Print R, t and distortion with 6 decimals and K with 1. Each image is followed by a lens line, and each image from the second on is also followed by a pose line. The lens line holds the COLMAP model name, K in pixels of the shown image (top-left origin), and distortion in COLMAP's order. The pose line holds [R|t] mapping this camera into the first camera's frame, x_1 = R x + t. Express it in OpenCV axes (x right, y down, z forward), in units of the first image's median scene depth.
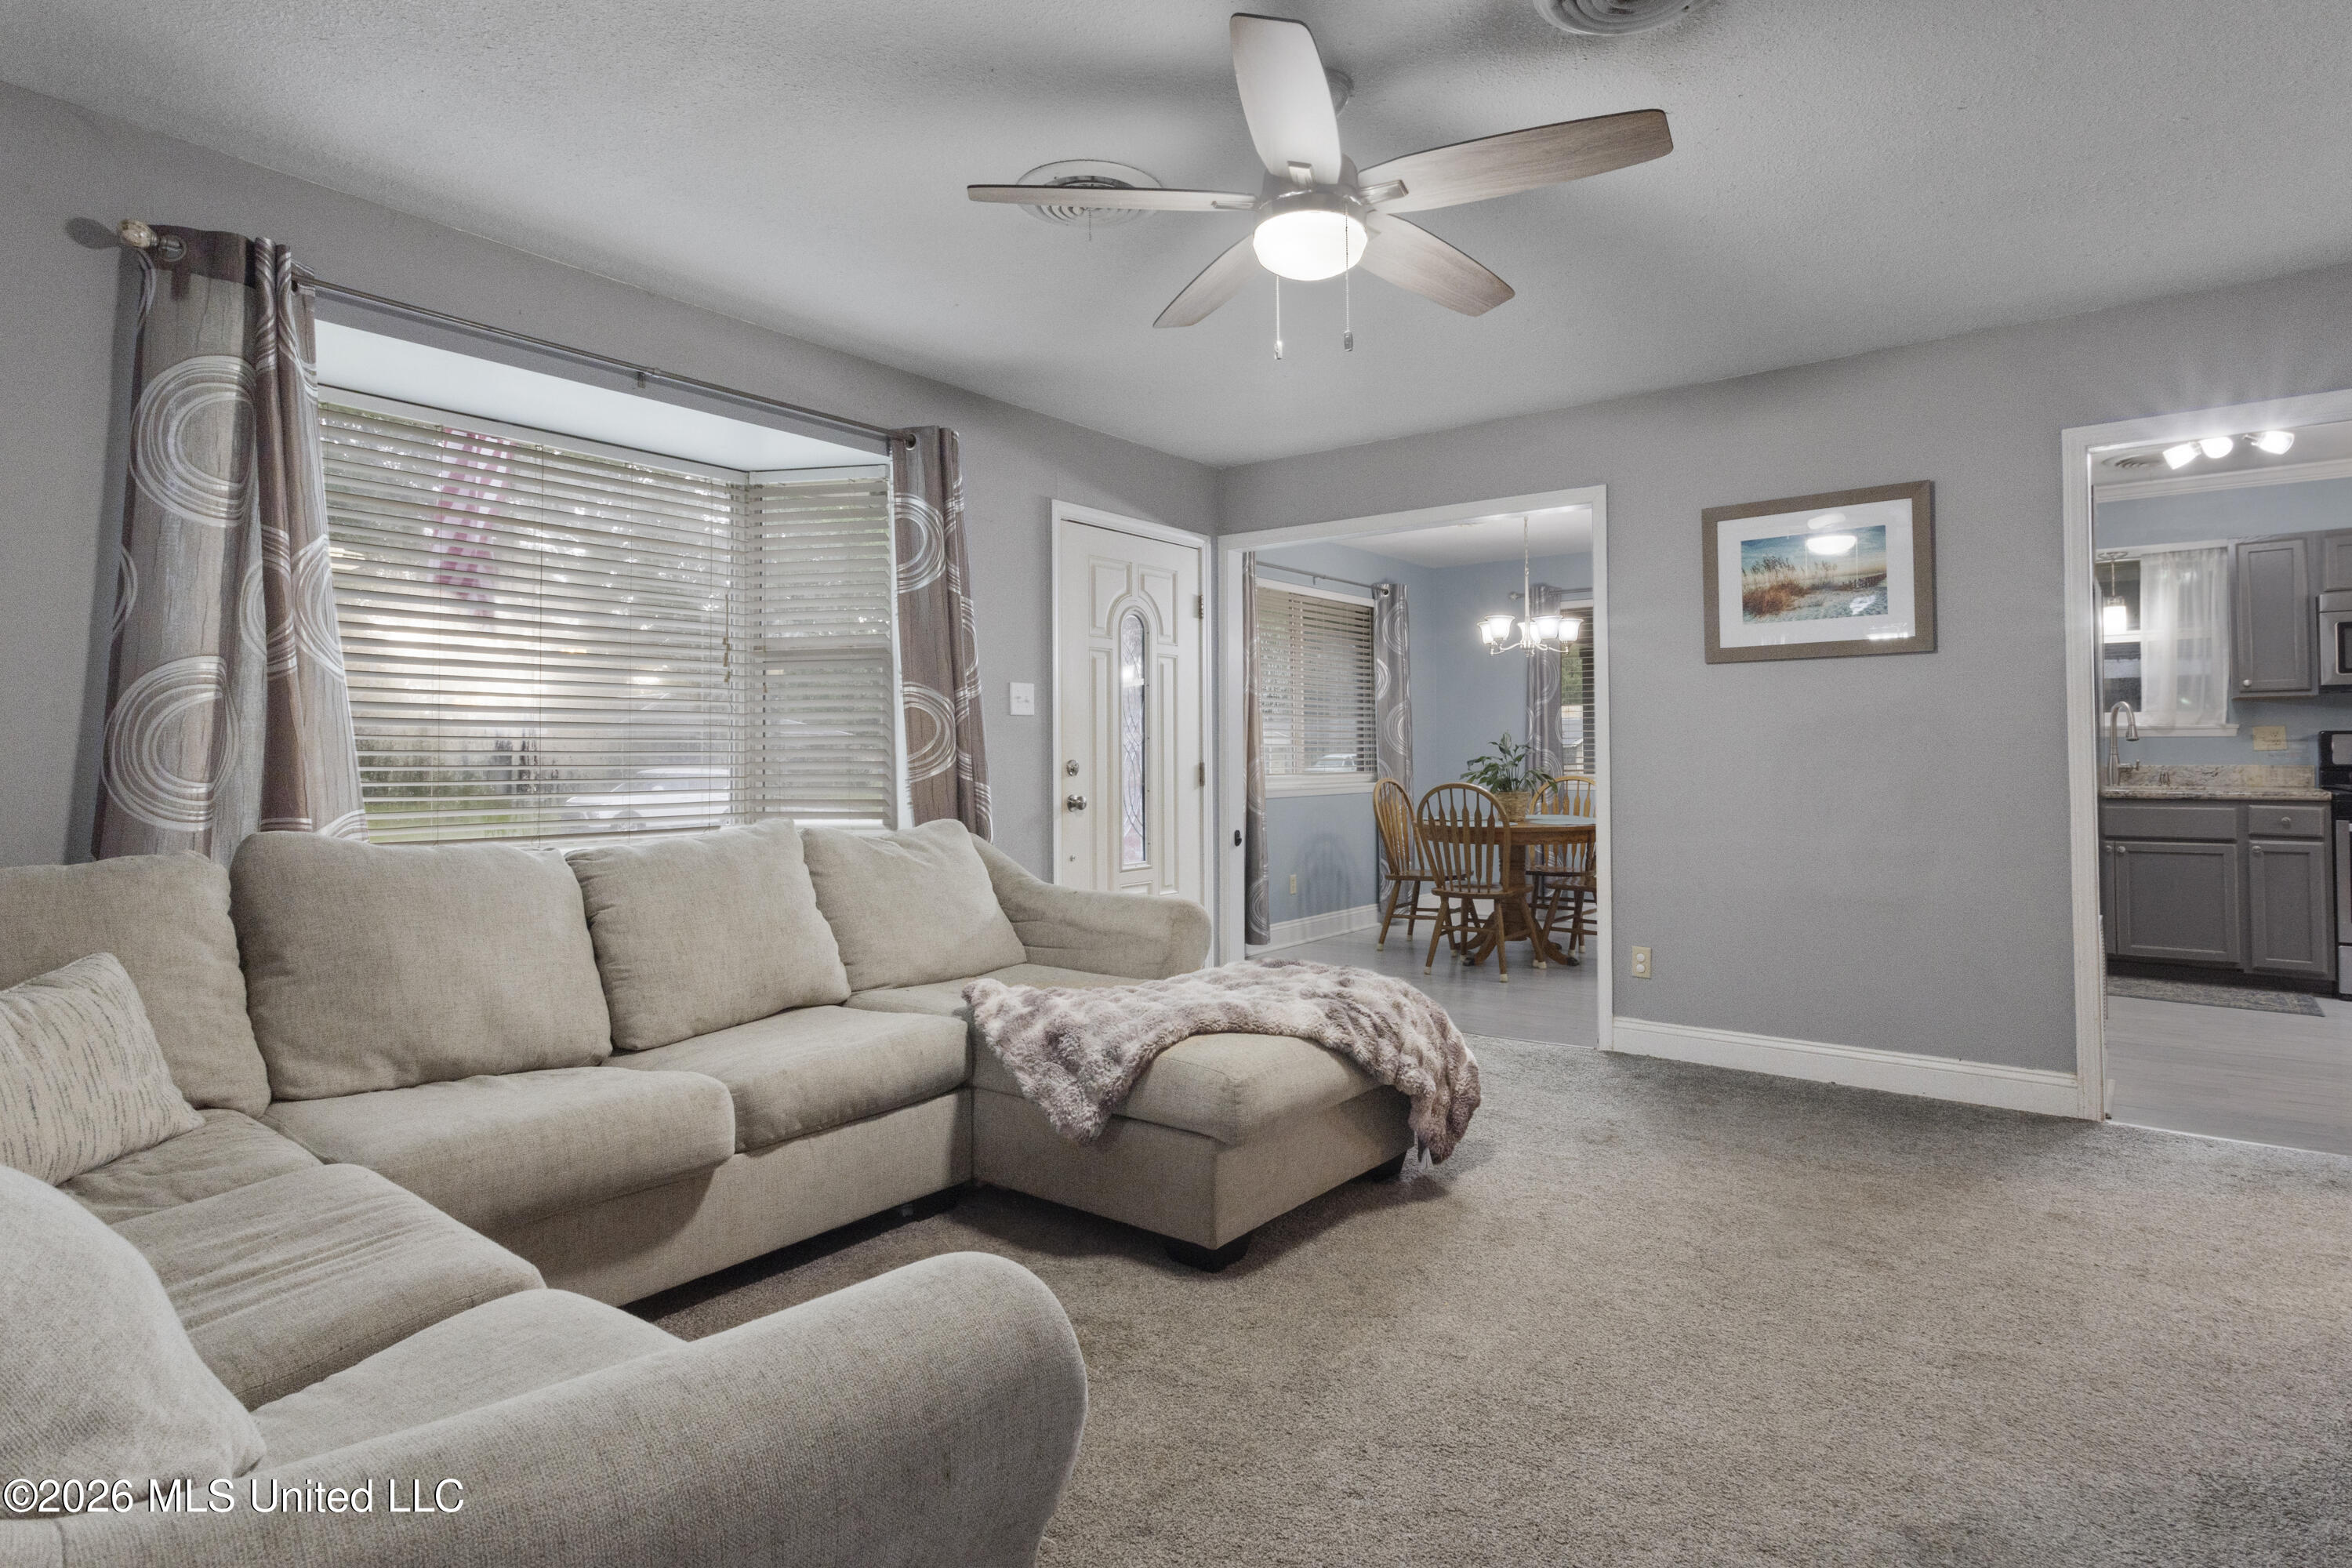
lens RADIAL K [[1185.9, 0, 1168.4], [0, 1185.9, 765.2], [0, 0, 1]] dist [-0.004112, 0.001167]
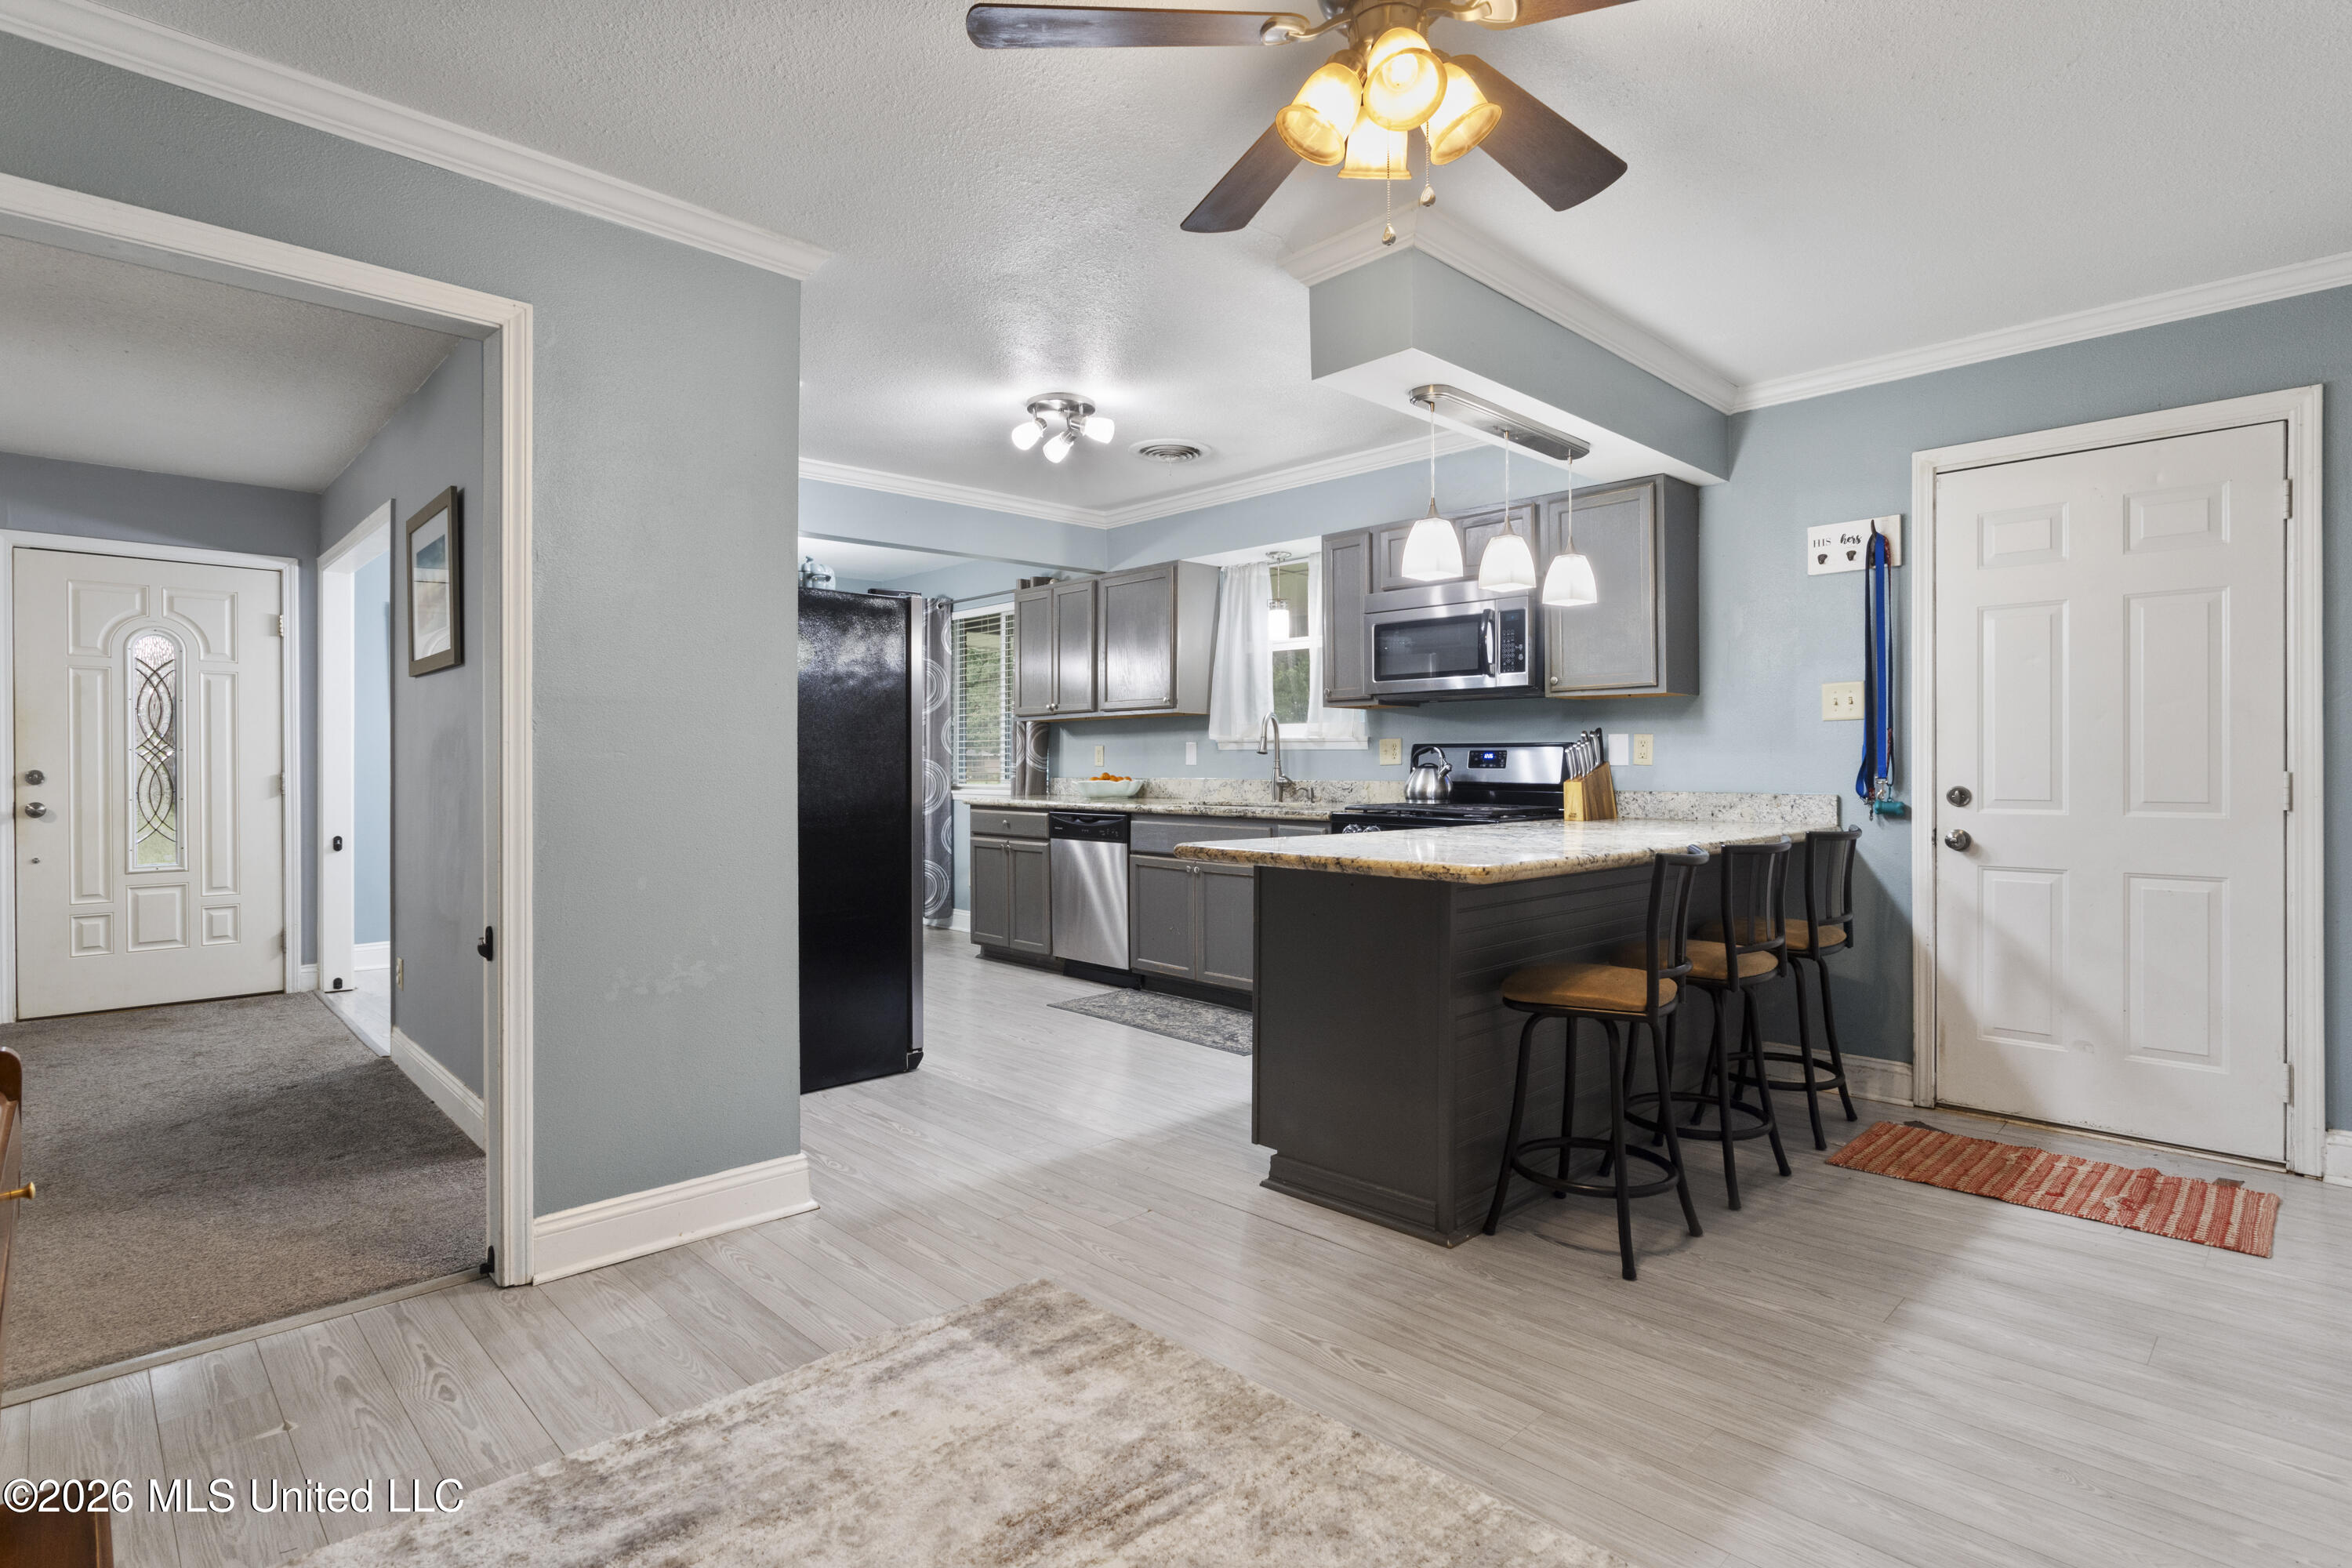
lens RADIAL K [[1185.9, 0, 1186.1], [0, 1185.9, 776.1], [0, 0, 1]] dist [-0.004112, 0.001167]
pose [[0.991855, 0.004323, -0.127297, 0.919430], [-0.004393, 0.999990, -0.000272, -0.003113], [0.127295, 0.000829, 0.991865, 0.057969]]
